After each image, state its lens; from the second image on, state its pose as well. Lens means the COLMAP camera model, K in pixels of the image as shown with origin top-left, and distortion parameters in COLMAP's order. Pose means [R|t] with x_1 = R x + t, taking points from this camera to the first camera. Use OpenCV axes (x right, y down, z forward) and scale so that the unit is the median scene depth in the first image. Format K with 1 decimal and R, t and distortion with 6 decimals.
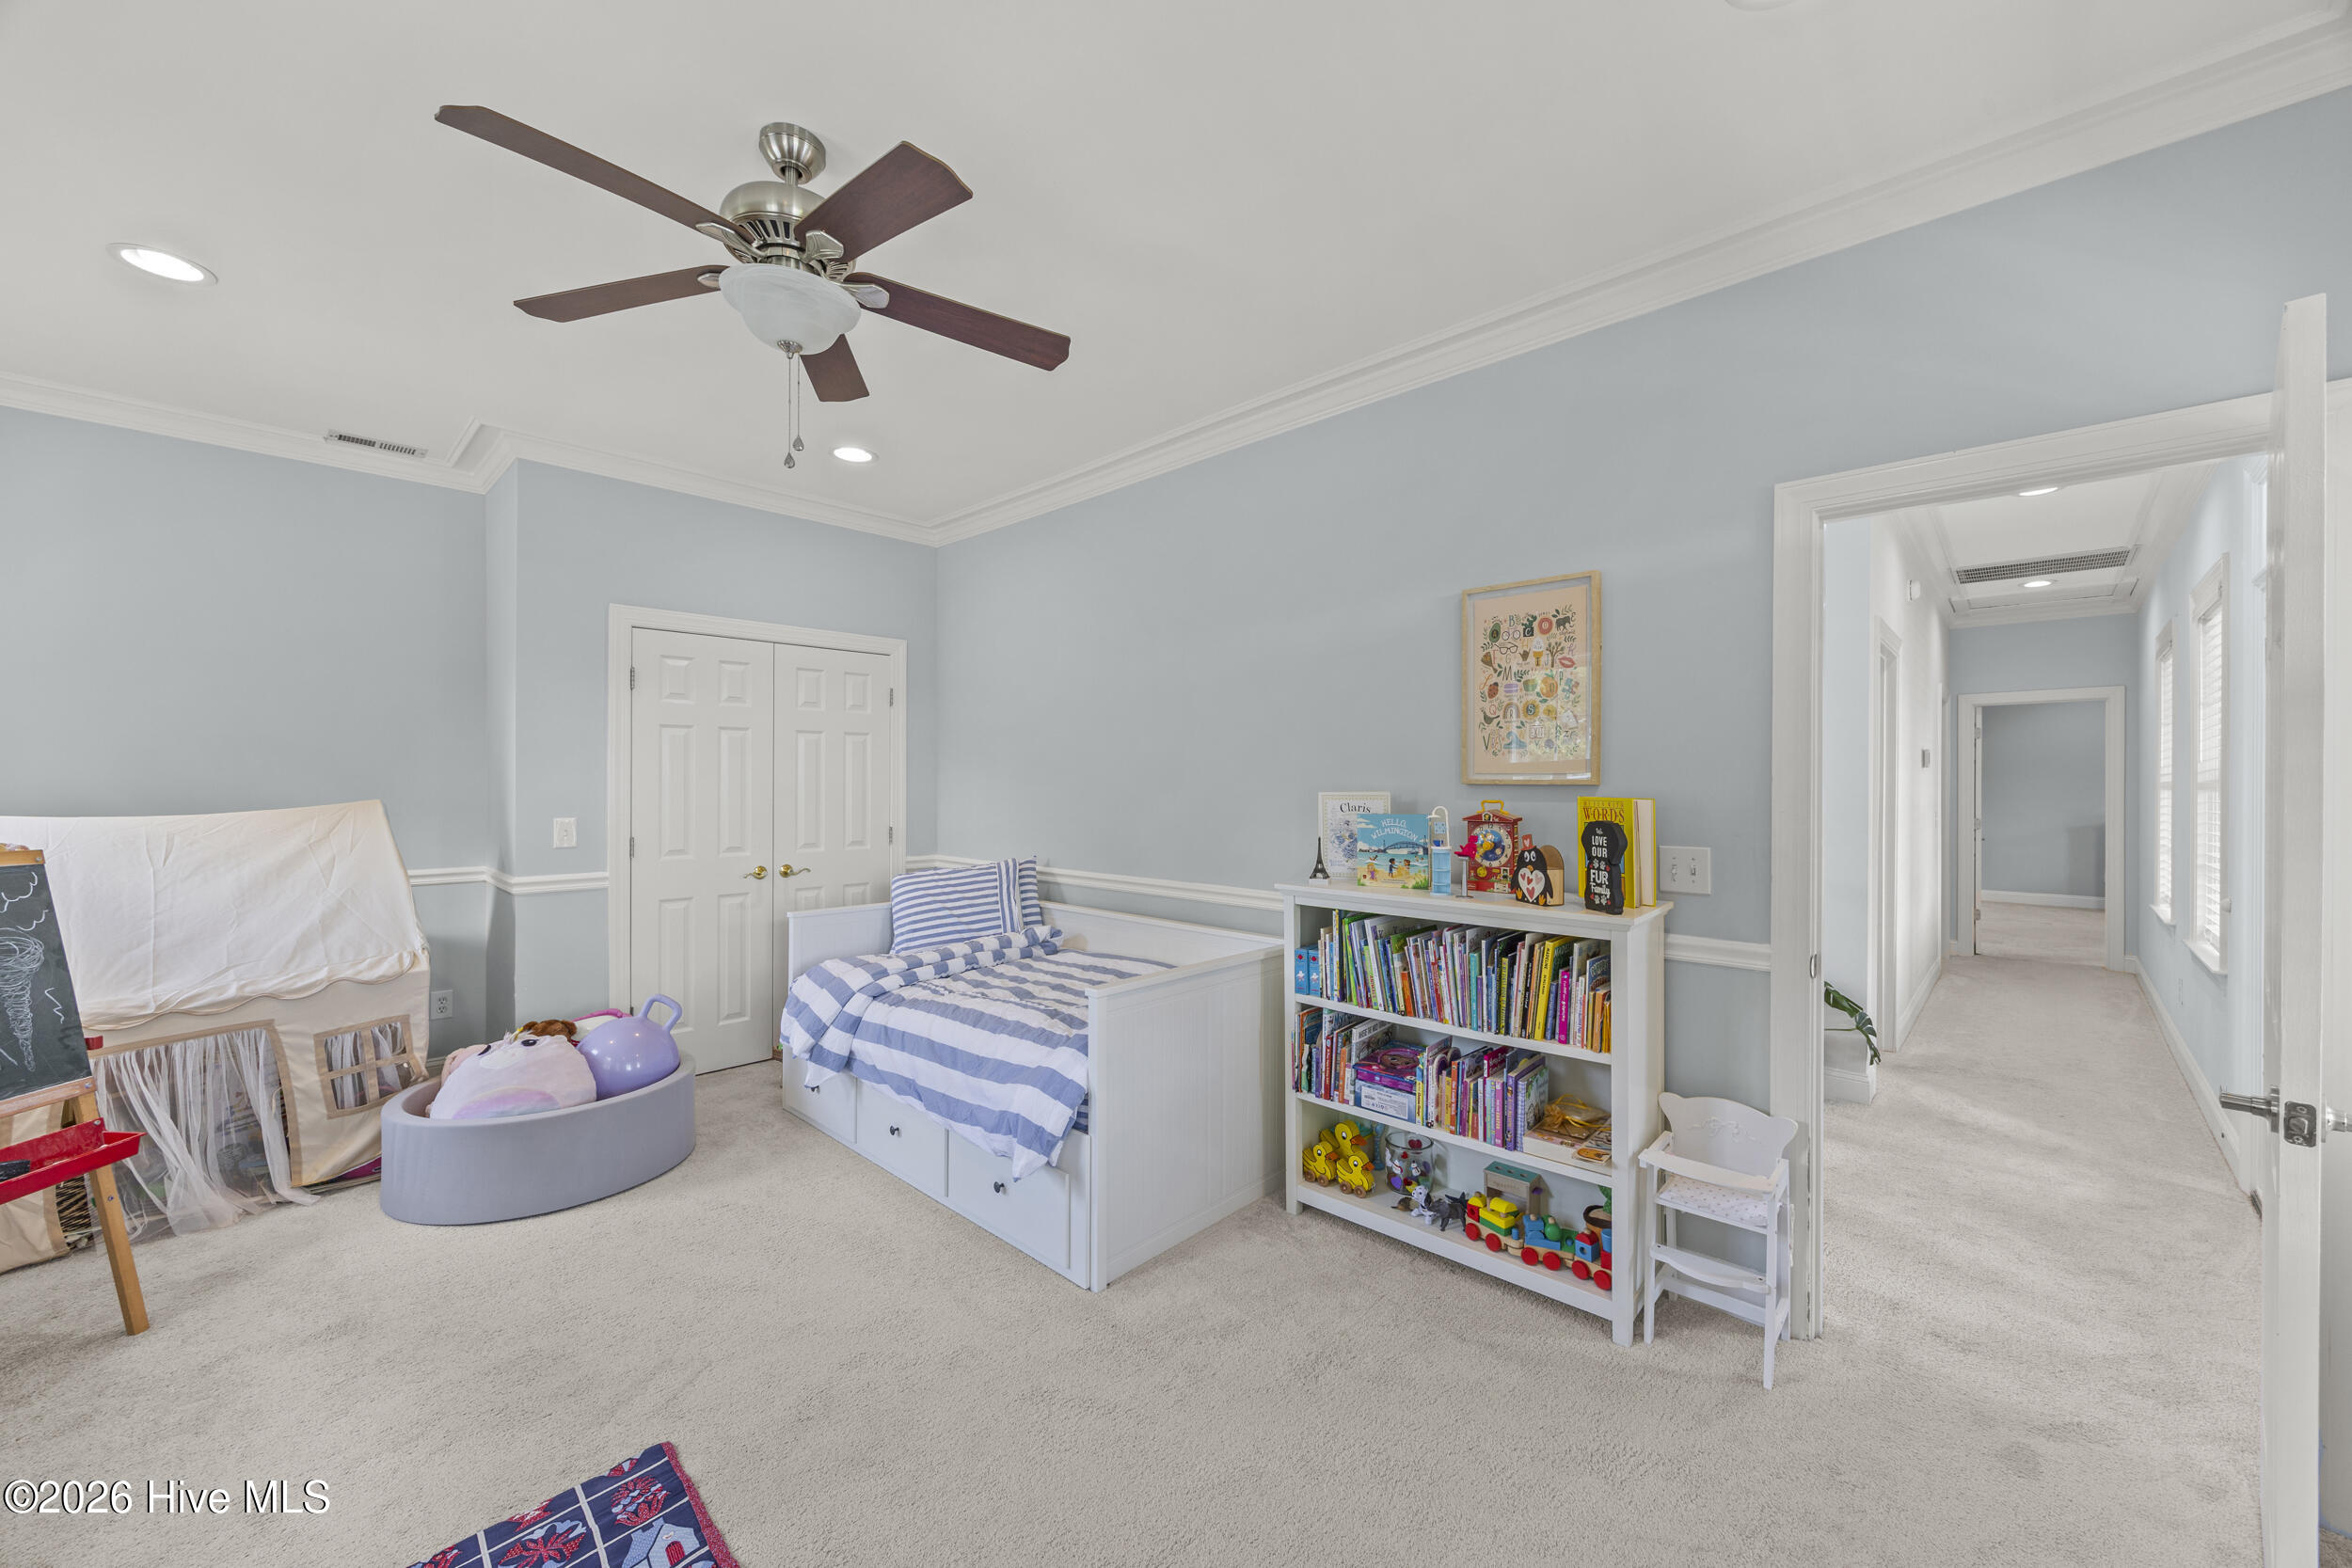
lens RADIAL K [[894.8, 0, 1177.8], [0, 894.8, 783.7], [0, 0, 1]] dist [-0.000306, -0.000102]
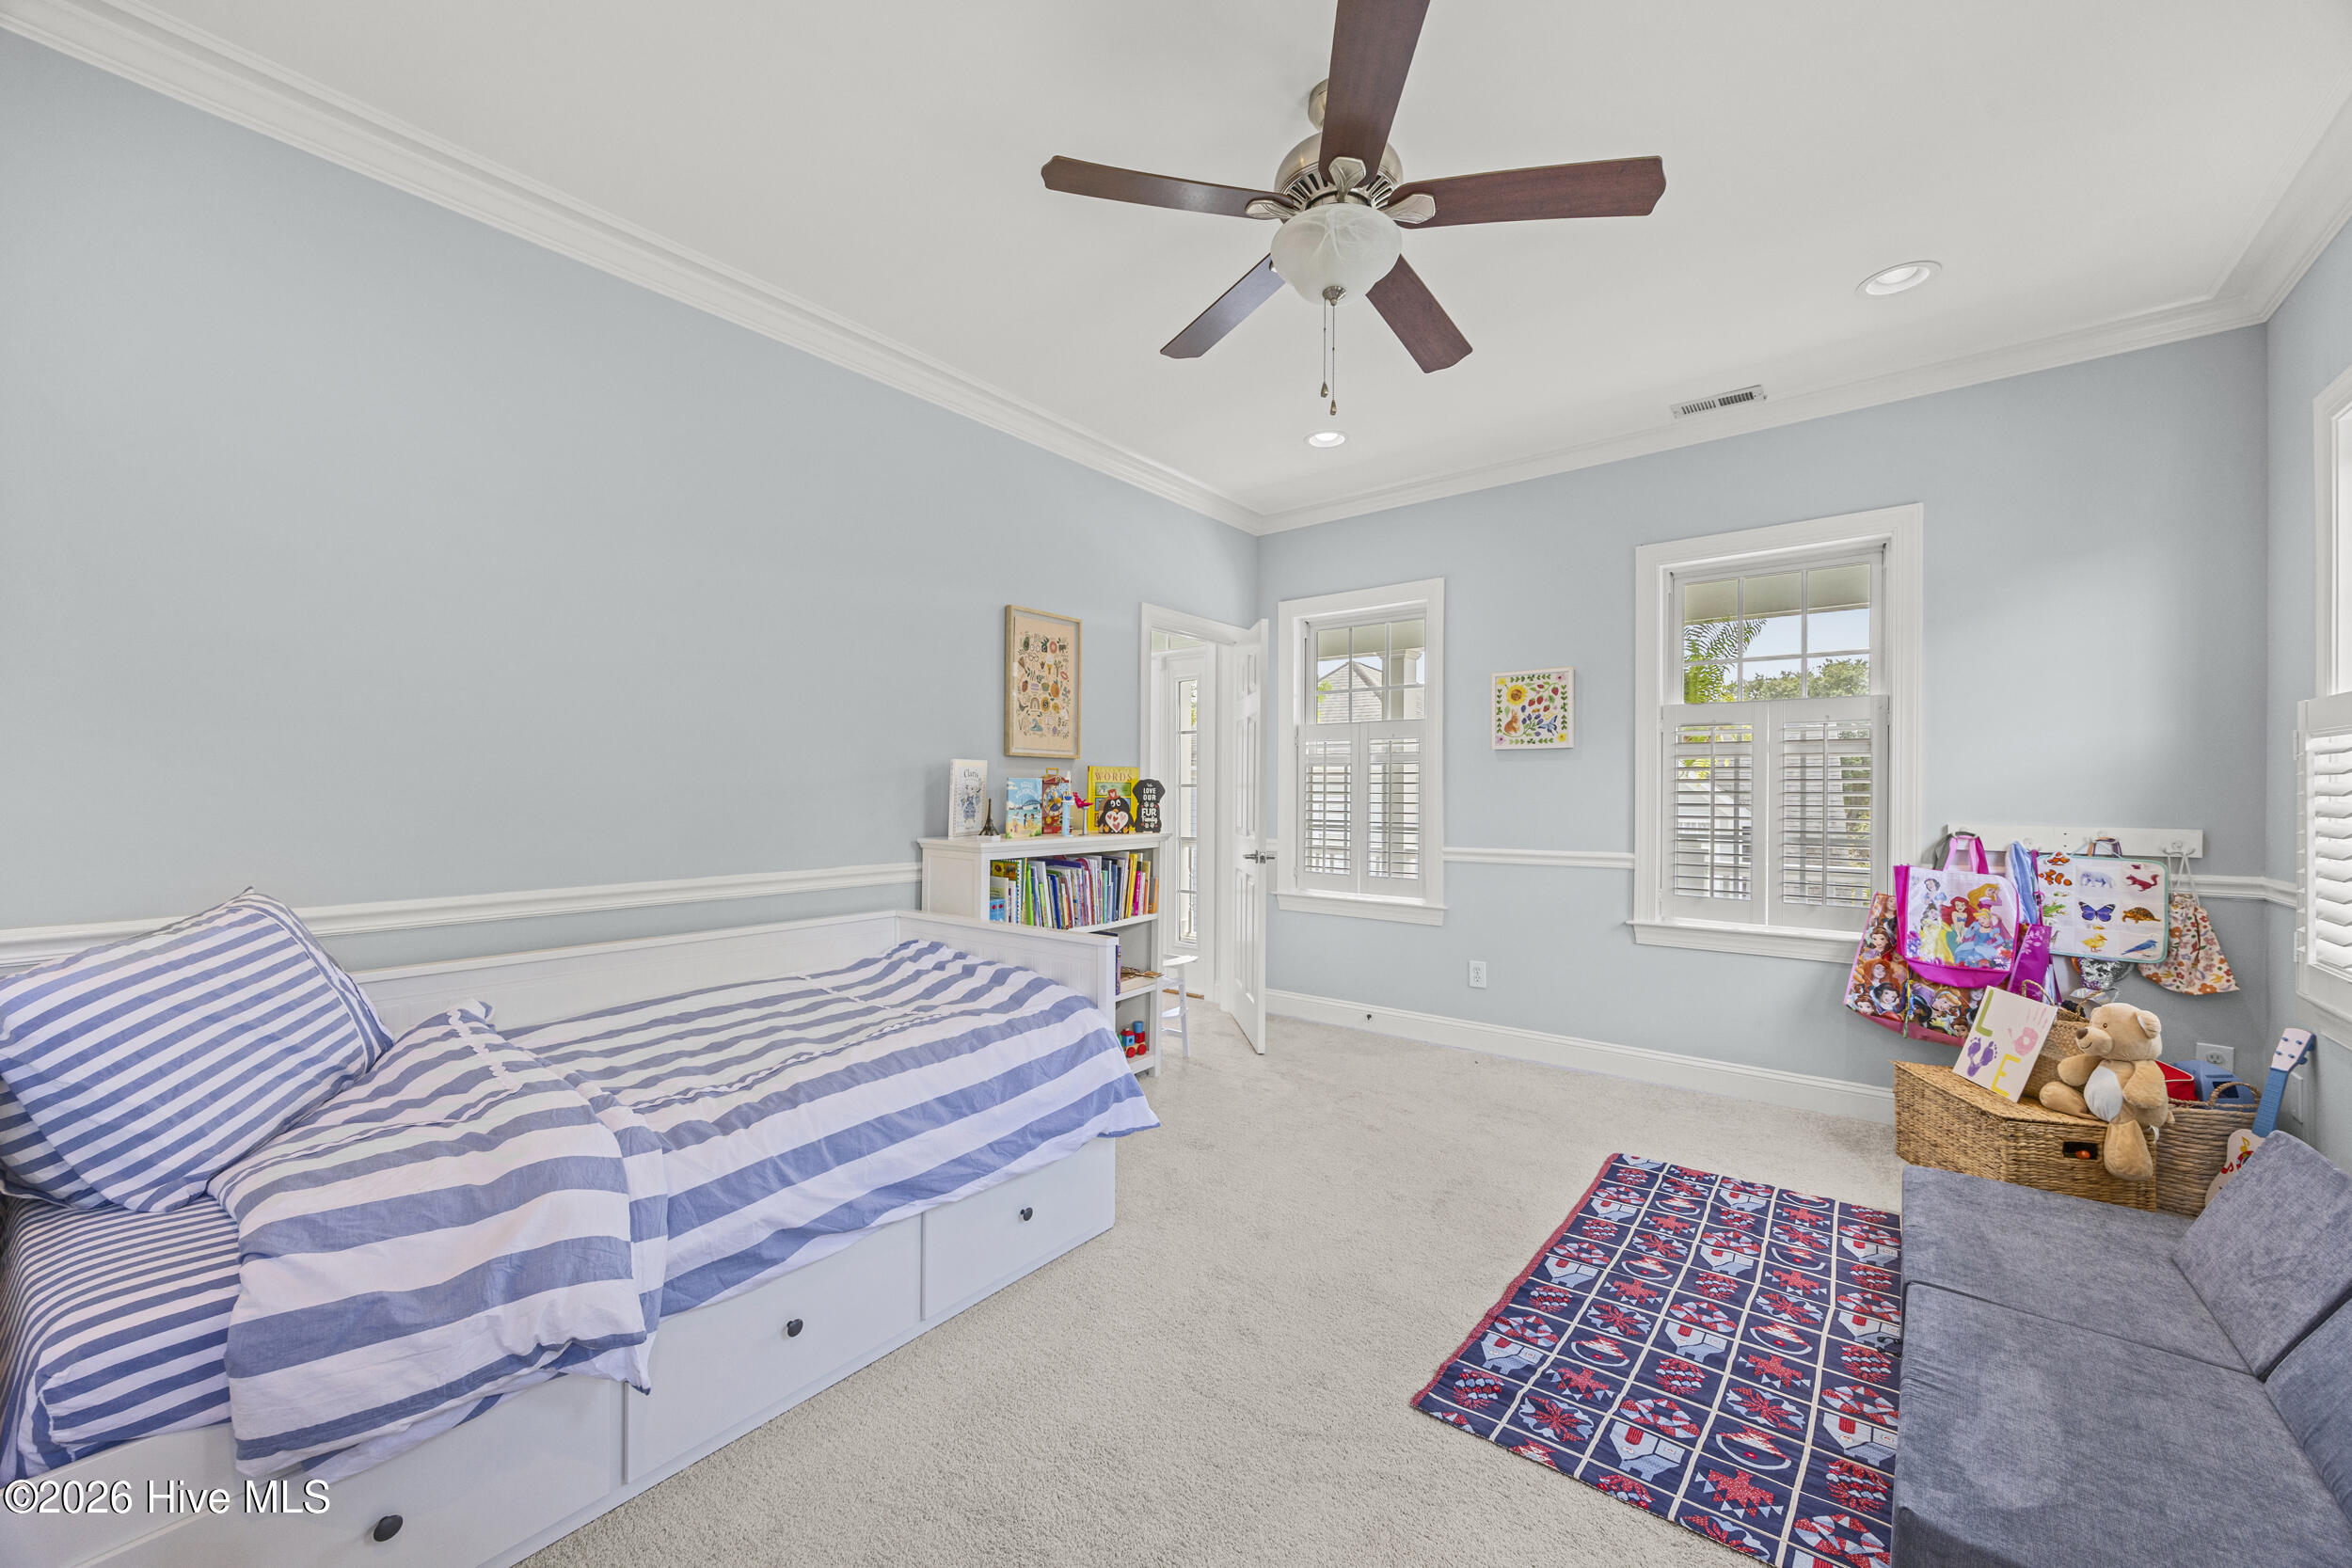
lens RADIAL K [[894.8, 0, 1178.2], [0, 894.8, 785.0], [0, 0, 1]] dist [-0.000306, -0.000102]
pose [[-0.088127, -0.002184, 0.996107, -1.071946], [-0.008465, 0.999963, 0.001444, 0.042725], [-0.996073, -0.008305, -0.088143, 0.948412]]
